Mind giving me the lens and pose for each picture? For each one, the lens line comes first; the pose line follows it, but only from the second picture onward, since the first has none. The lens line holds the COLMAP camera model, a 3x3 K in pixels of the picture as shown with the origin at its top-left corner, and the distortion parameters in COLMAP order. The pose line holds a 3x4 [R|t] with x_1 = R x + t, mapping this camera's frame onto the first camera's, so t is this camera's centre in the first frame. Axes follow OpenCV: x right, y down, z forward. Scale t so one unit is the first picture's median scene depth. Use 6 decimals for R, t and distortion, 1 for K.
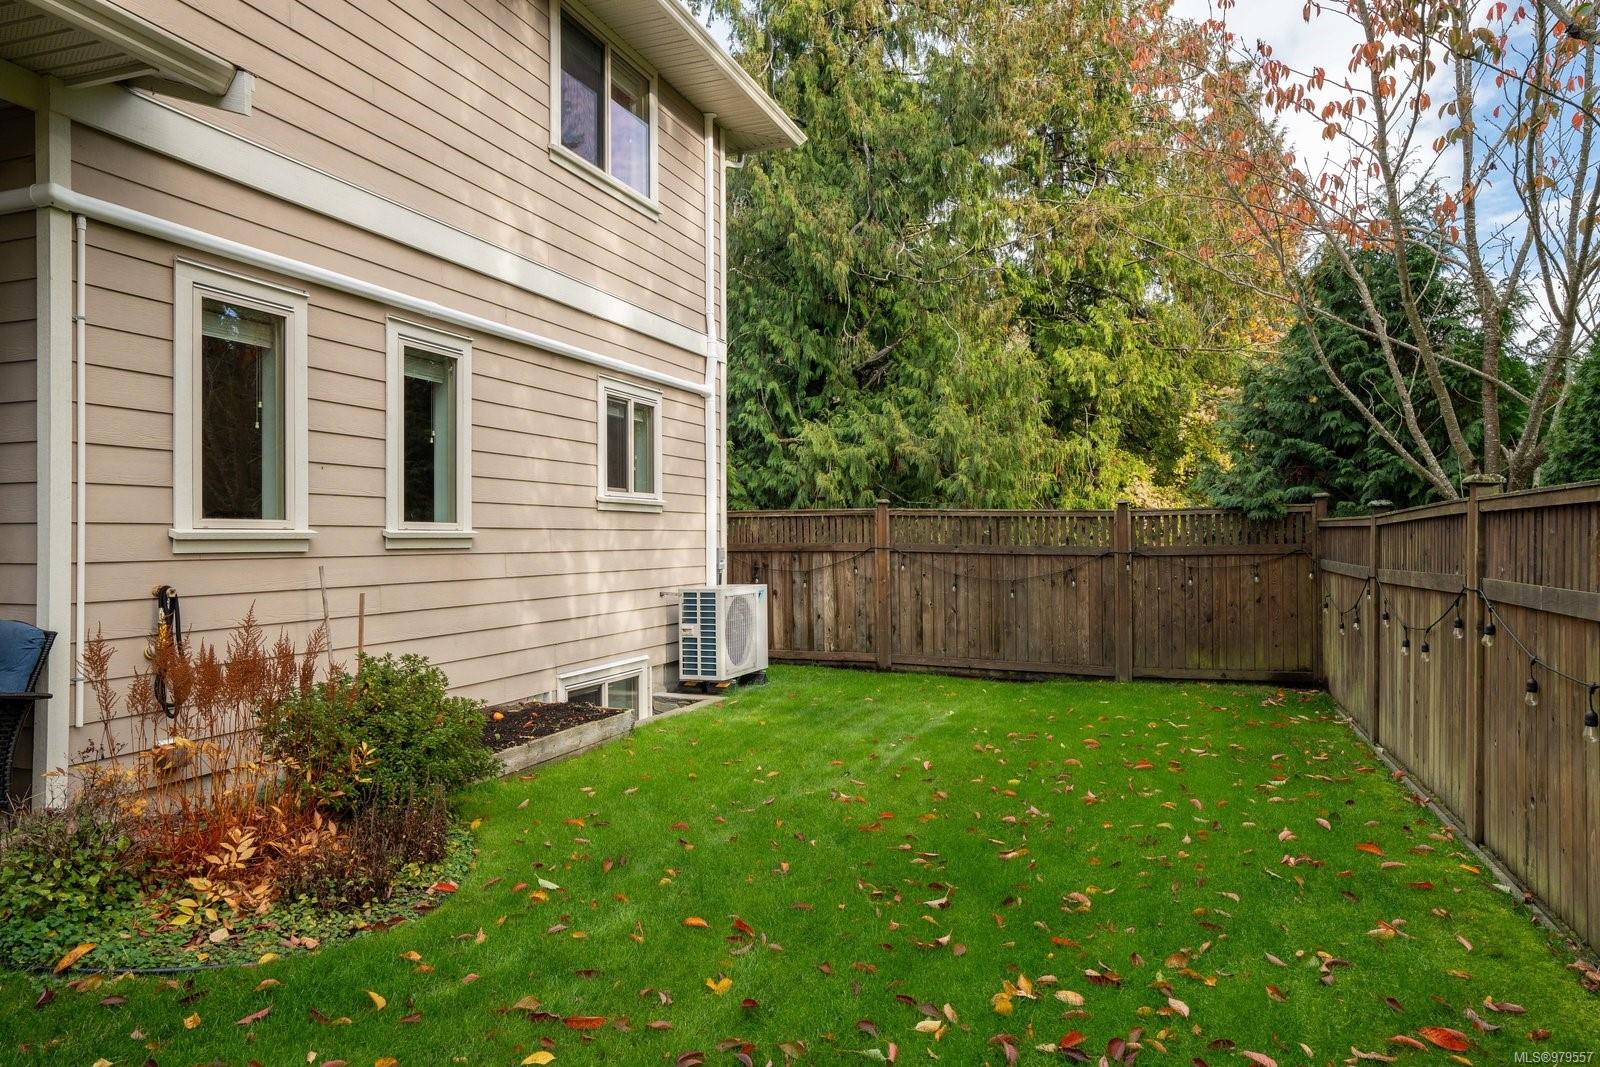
lens RADIAL K [[1013.6, 0, 800.0], [0, 1013.6, 533.5], [0, 0, 1]] dist [0.000186, 0.000396]
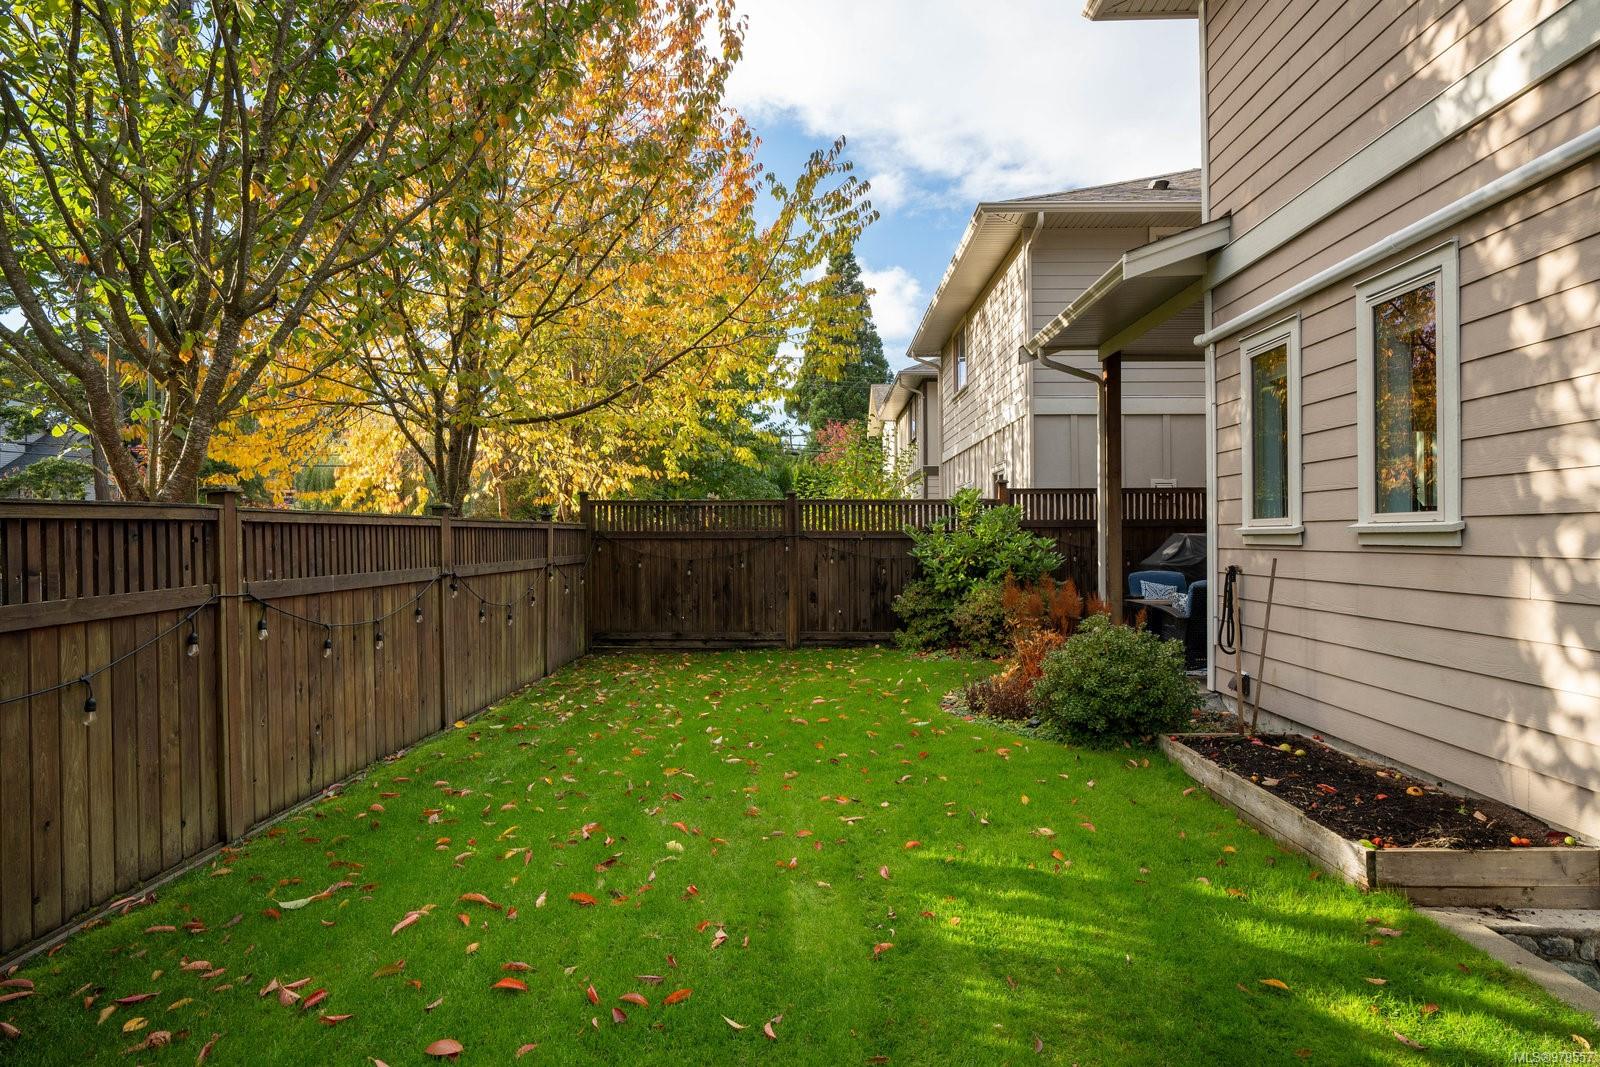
lens RADIAL K [[921.0, 0, 800.0], [0, 921.0, 533.5], [0, 0, 1]] dist [-0.000749, -0.000285]
pose [[-0.943285, 0.012348, -0.331755, 0.326879], [0.015608, 0.999853, -0.007165, 0.002850], [0.331618, -0.011937, -0.943338, 1.601385]]
